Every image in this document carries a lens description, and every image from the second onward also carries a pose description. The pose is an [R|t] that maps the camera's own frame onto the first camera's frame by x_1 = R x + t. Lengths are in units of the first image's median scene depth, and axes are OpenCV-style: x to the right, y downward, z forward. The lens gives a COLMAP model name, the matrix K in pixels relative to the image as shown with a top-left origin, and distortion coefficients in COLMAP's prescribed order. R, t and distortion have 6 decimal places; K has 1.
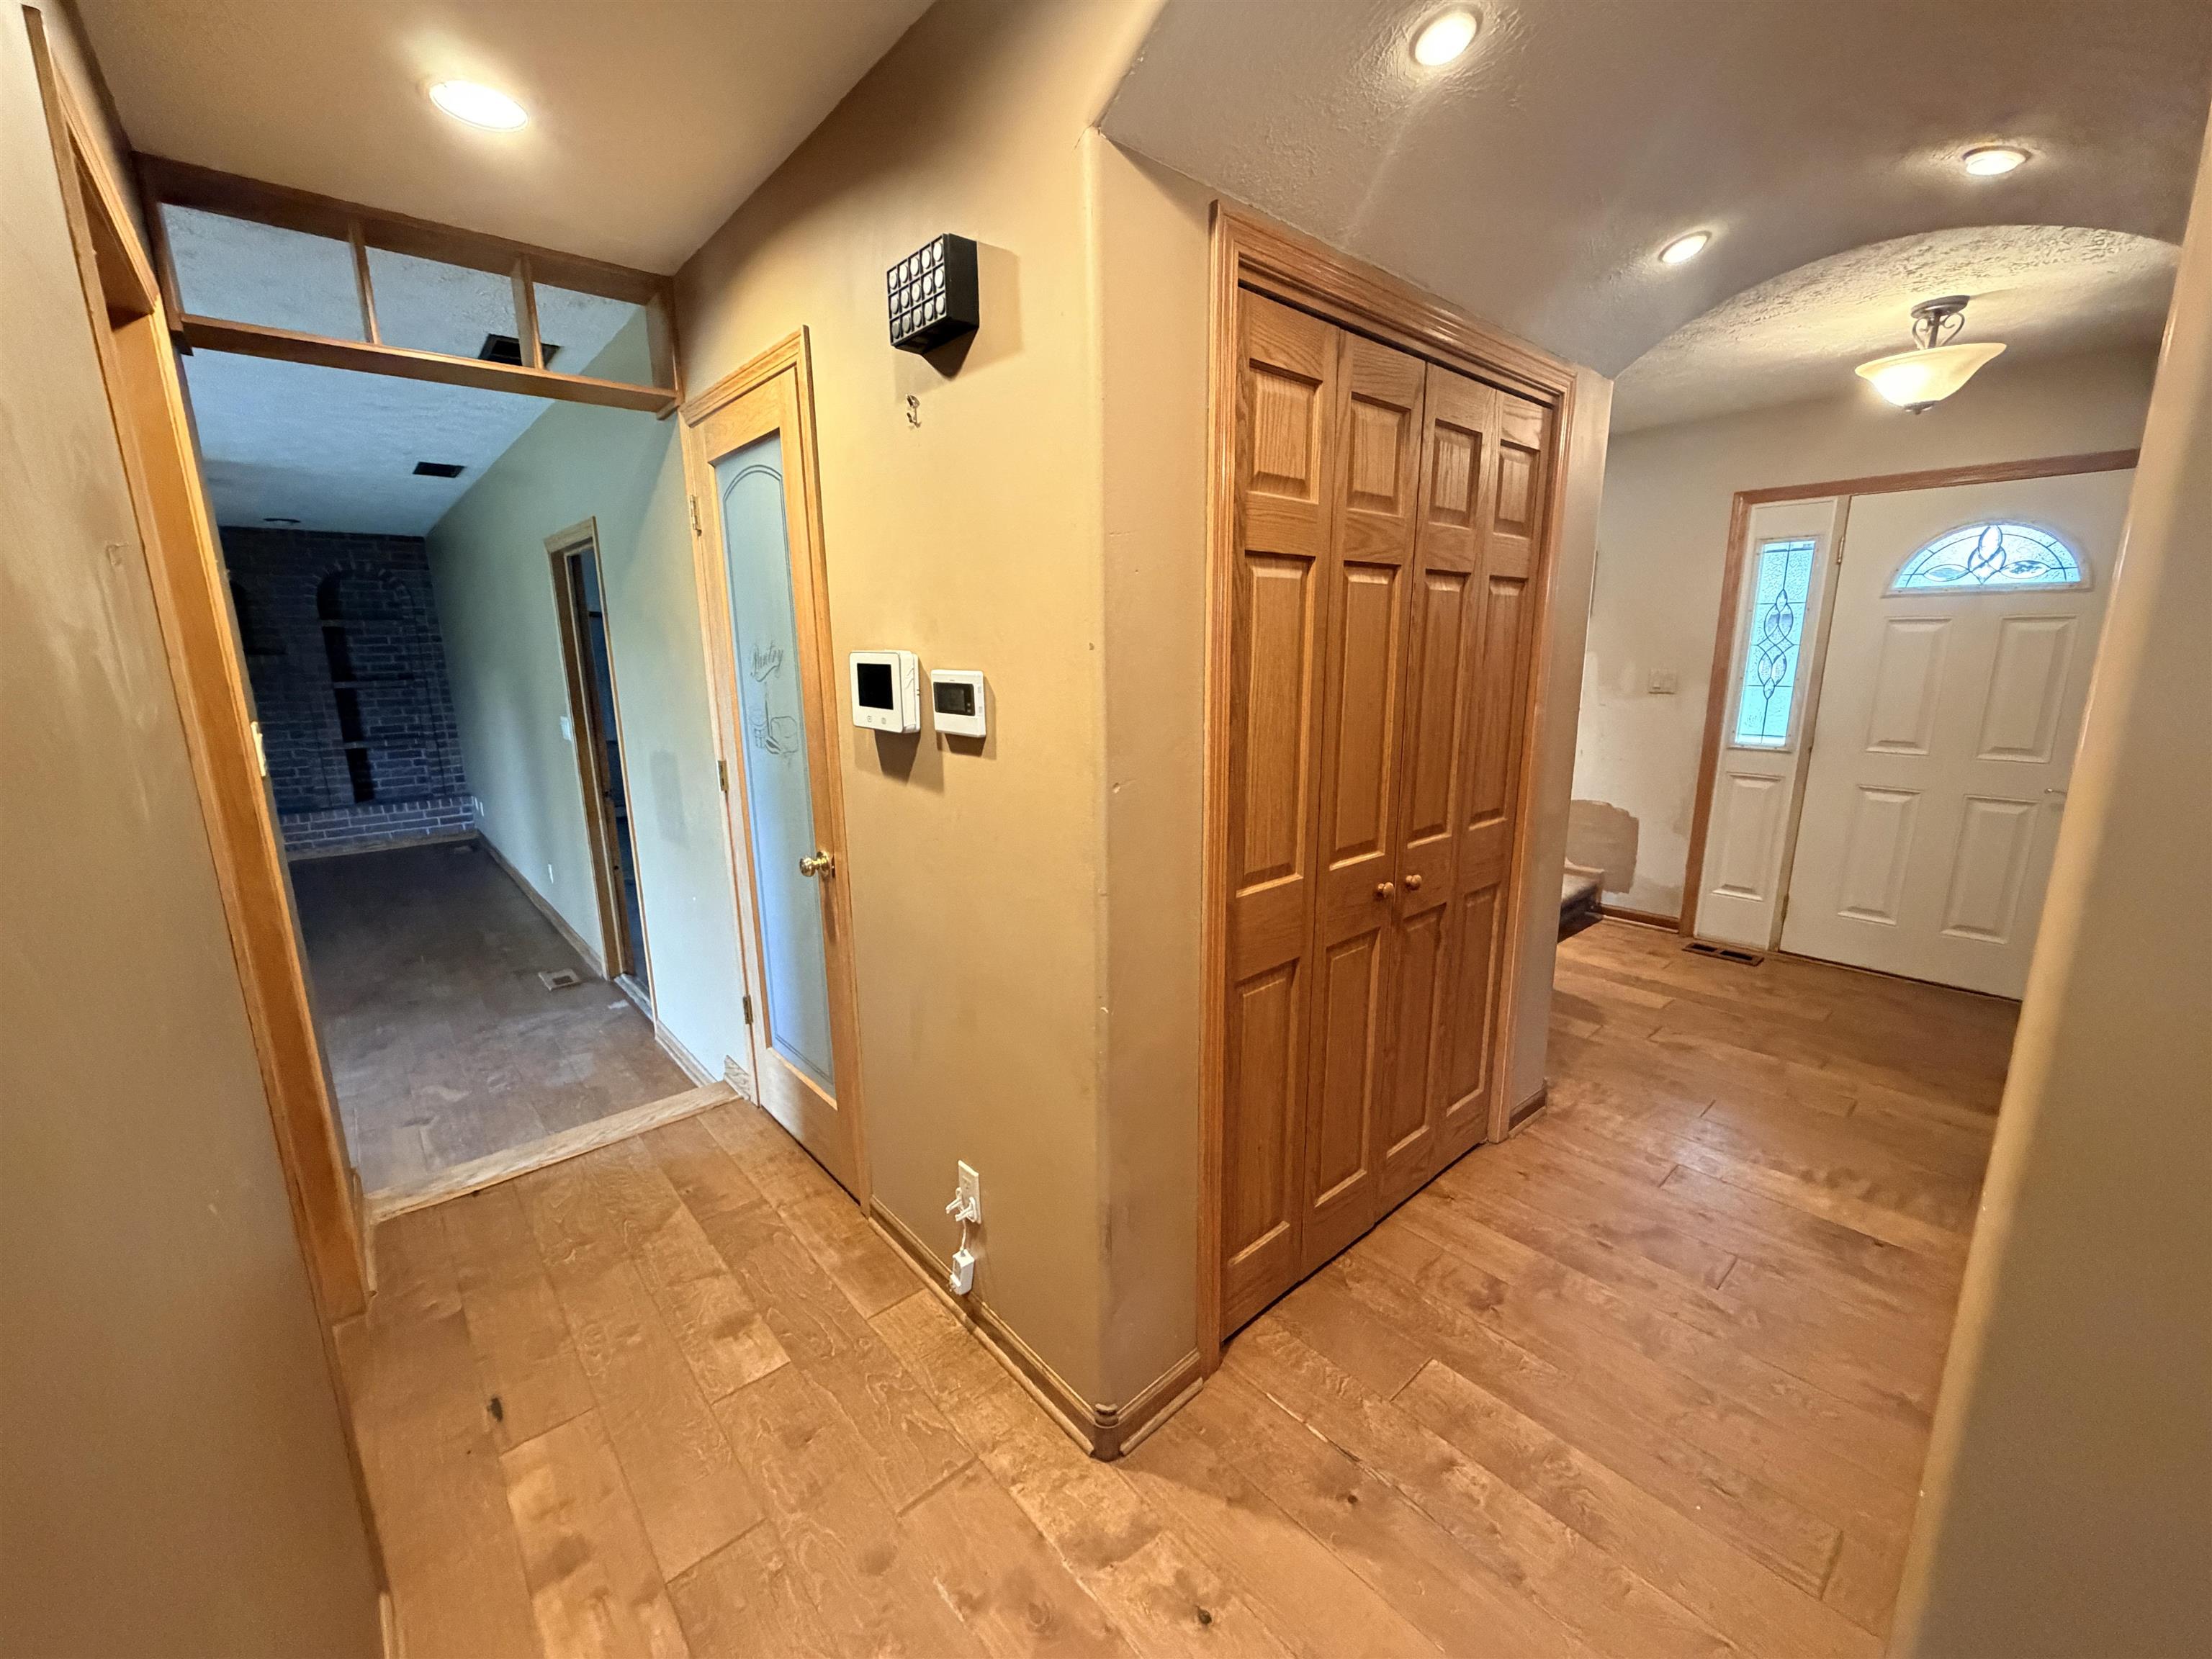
lens RADIAL K [[880.3, 0, 1102.3], [0, 880.3, 830.2], [0, 0, 1]] dist [0.002876, -0.000019]
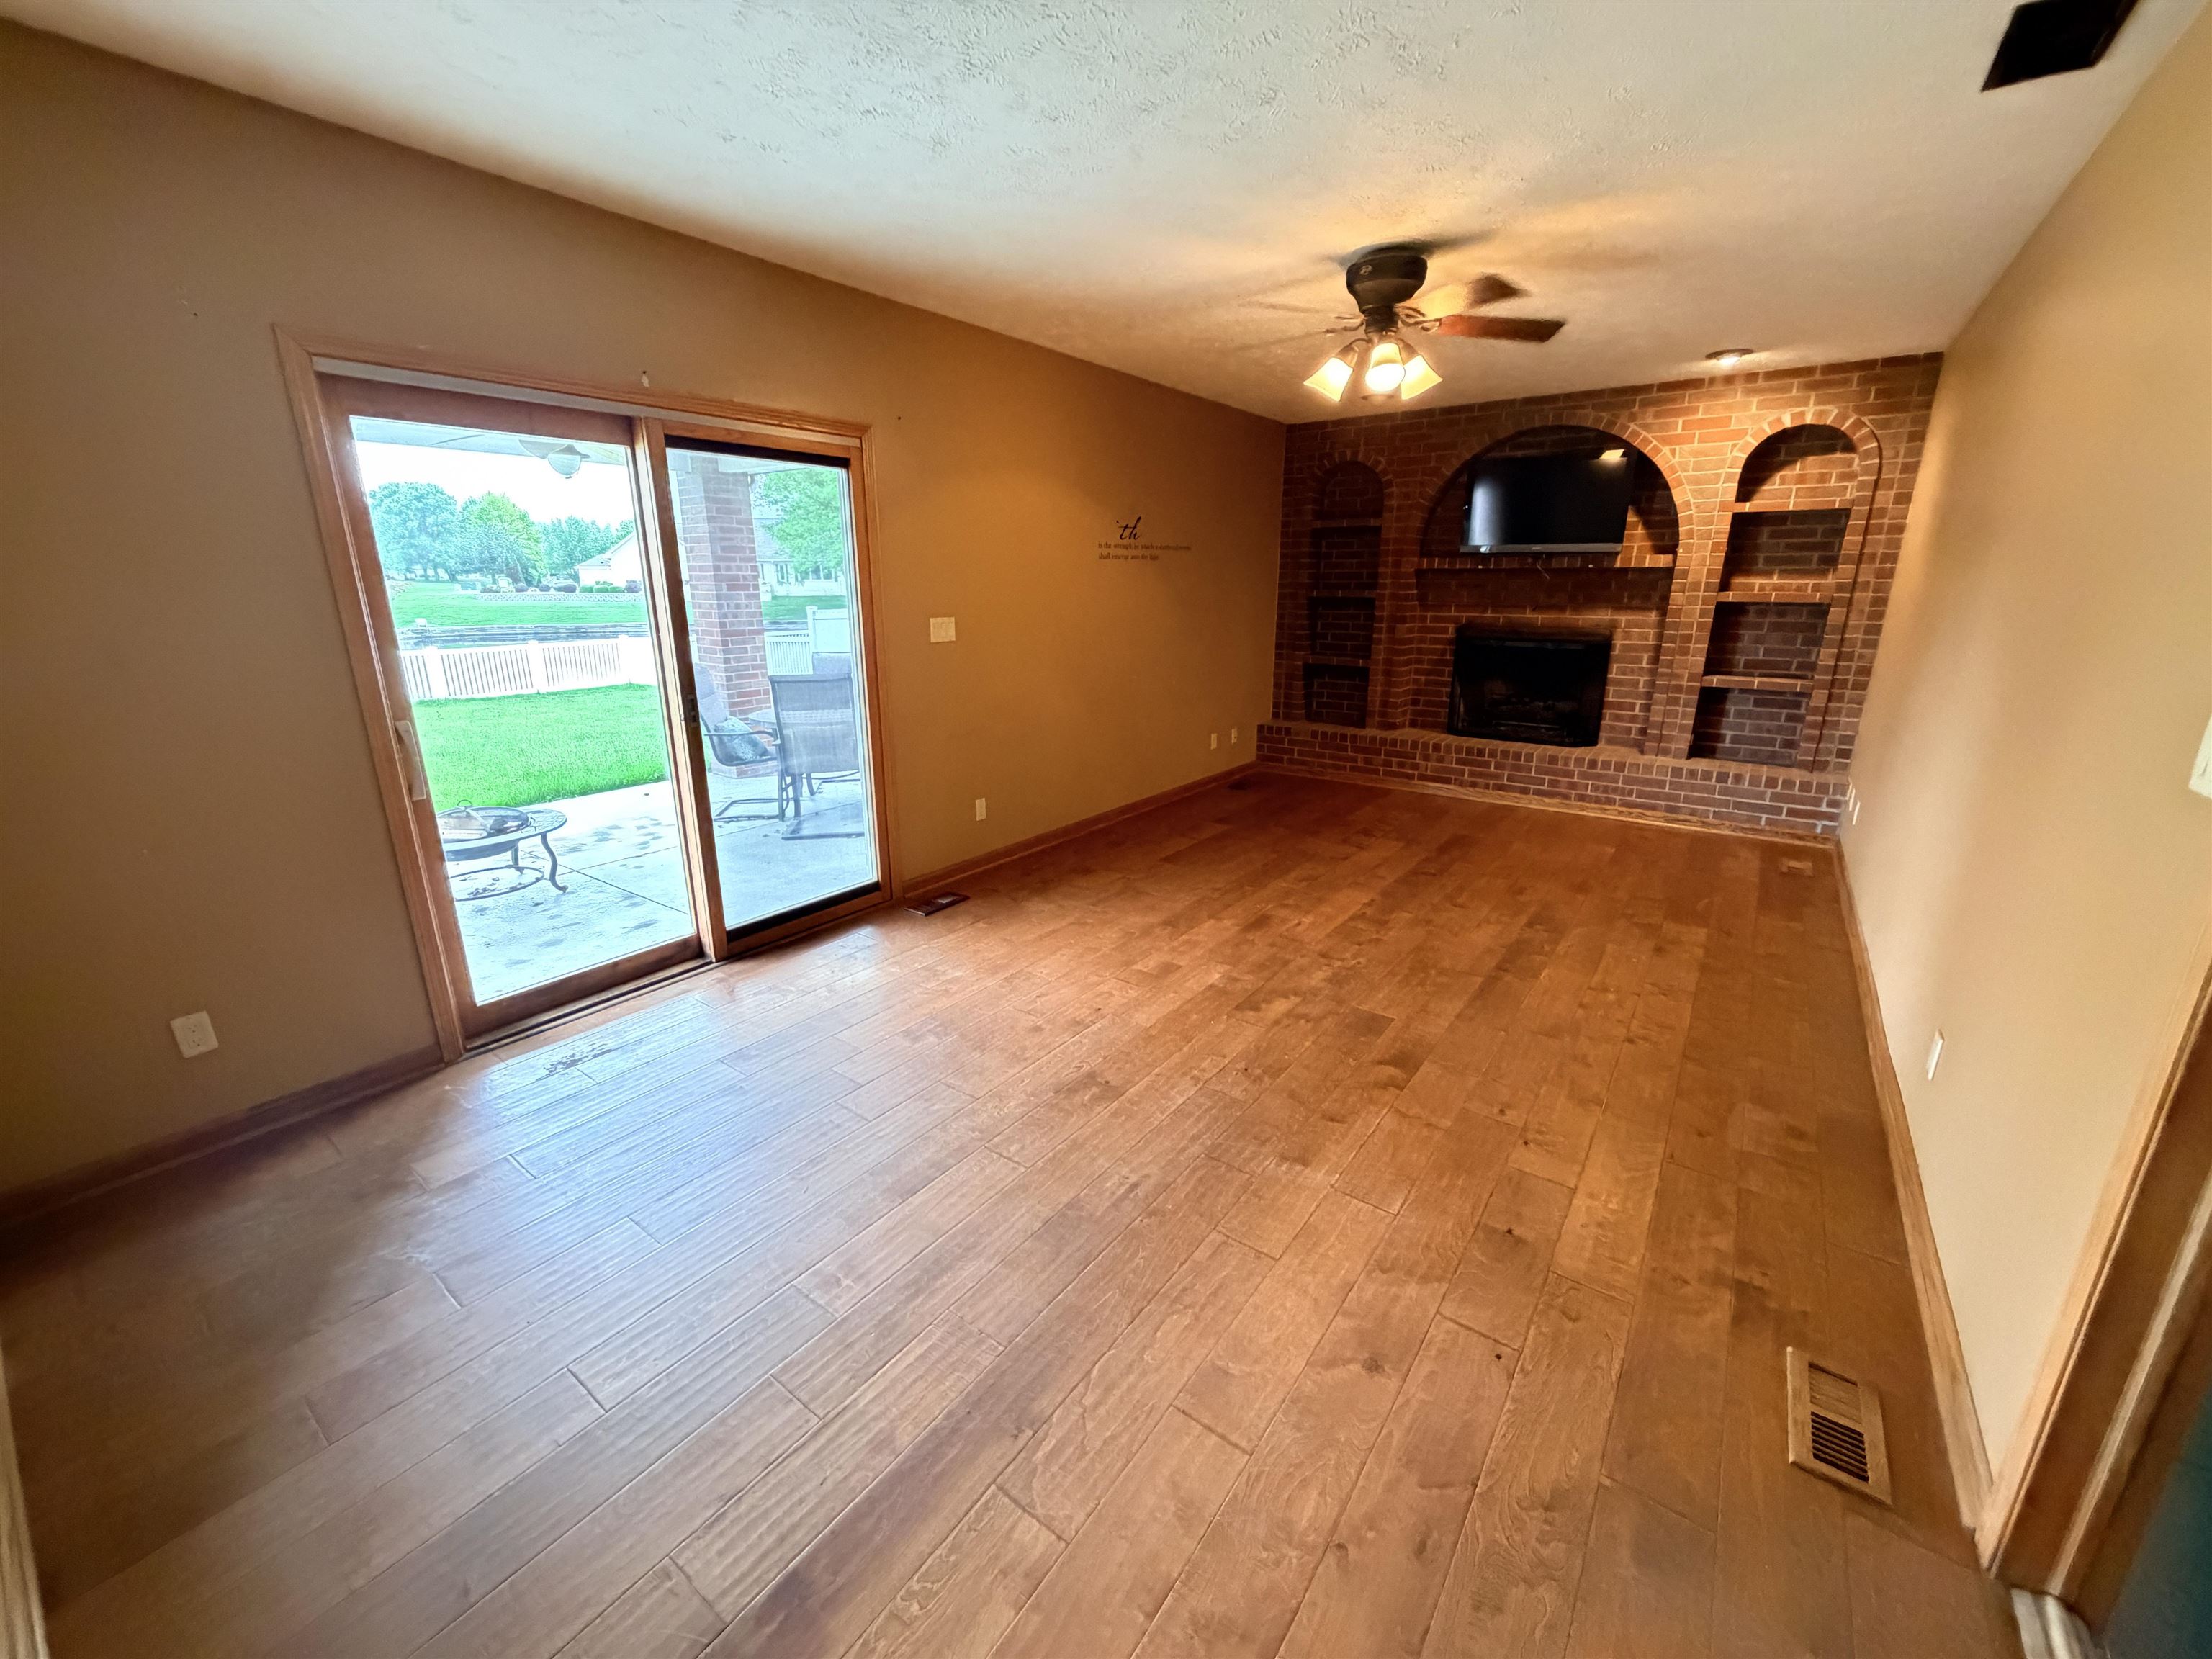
lens RADIAL K [[880.3, 0, 1108.5], [0, 880.3, 825.1], [0, 0, 1]] dist [0.002876, -0.000019]
pose [[0.215599, 0.275981, -0.936671, -0.247807], [-0.206621, 0.950403, 0.232468, -0.050504], [0.954371, 0.143416, 0.261930, 0.356477]]
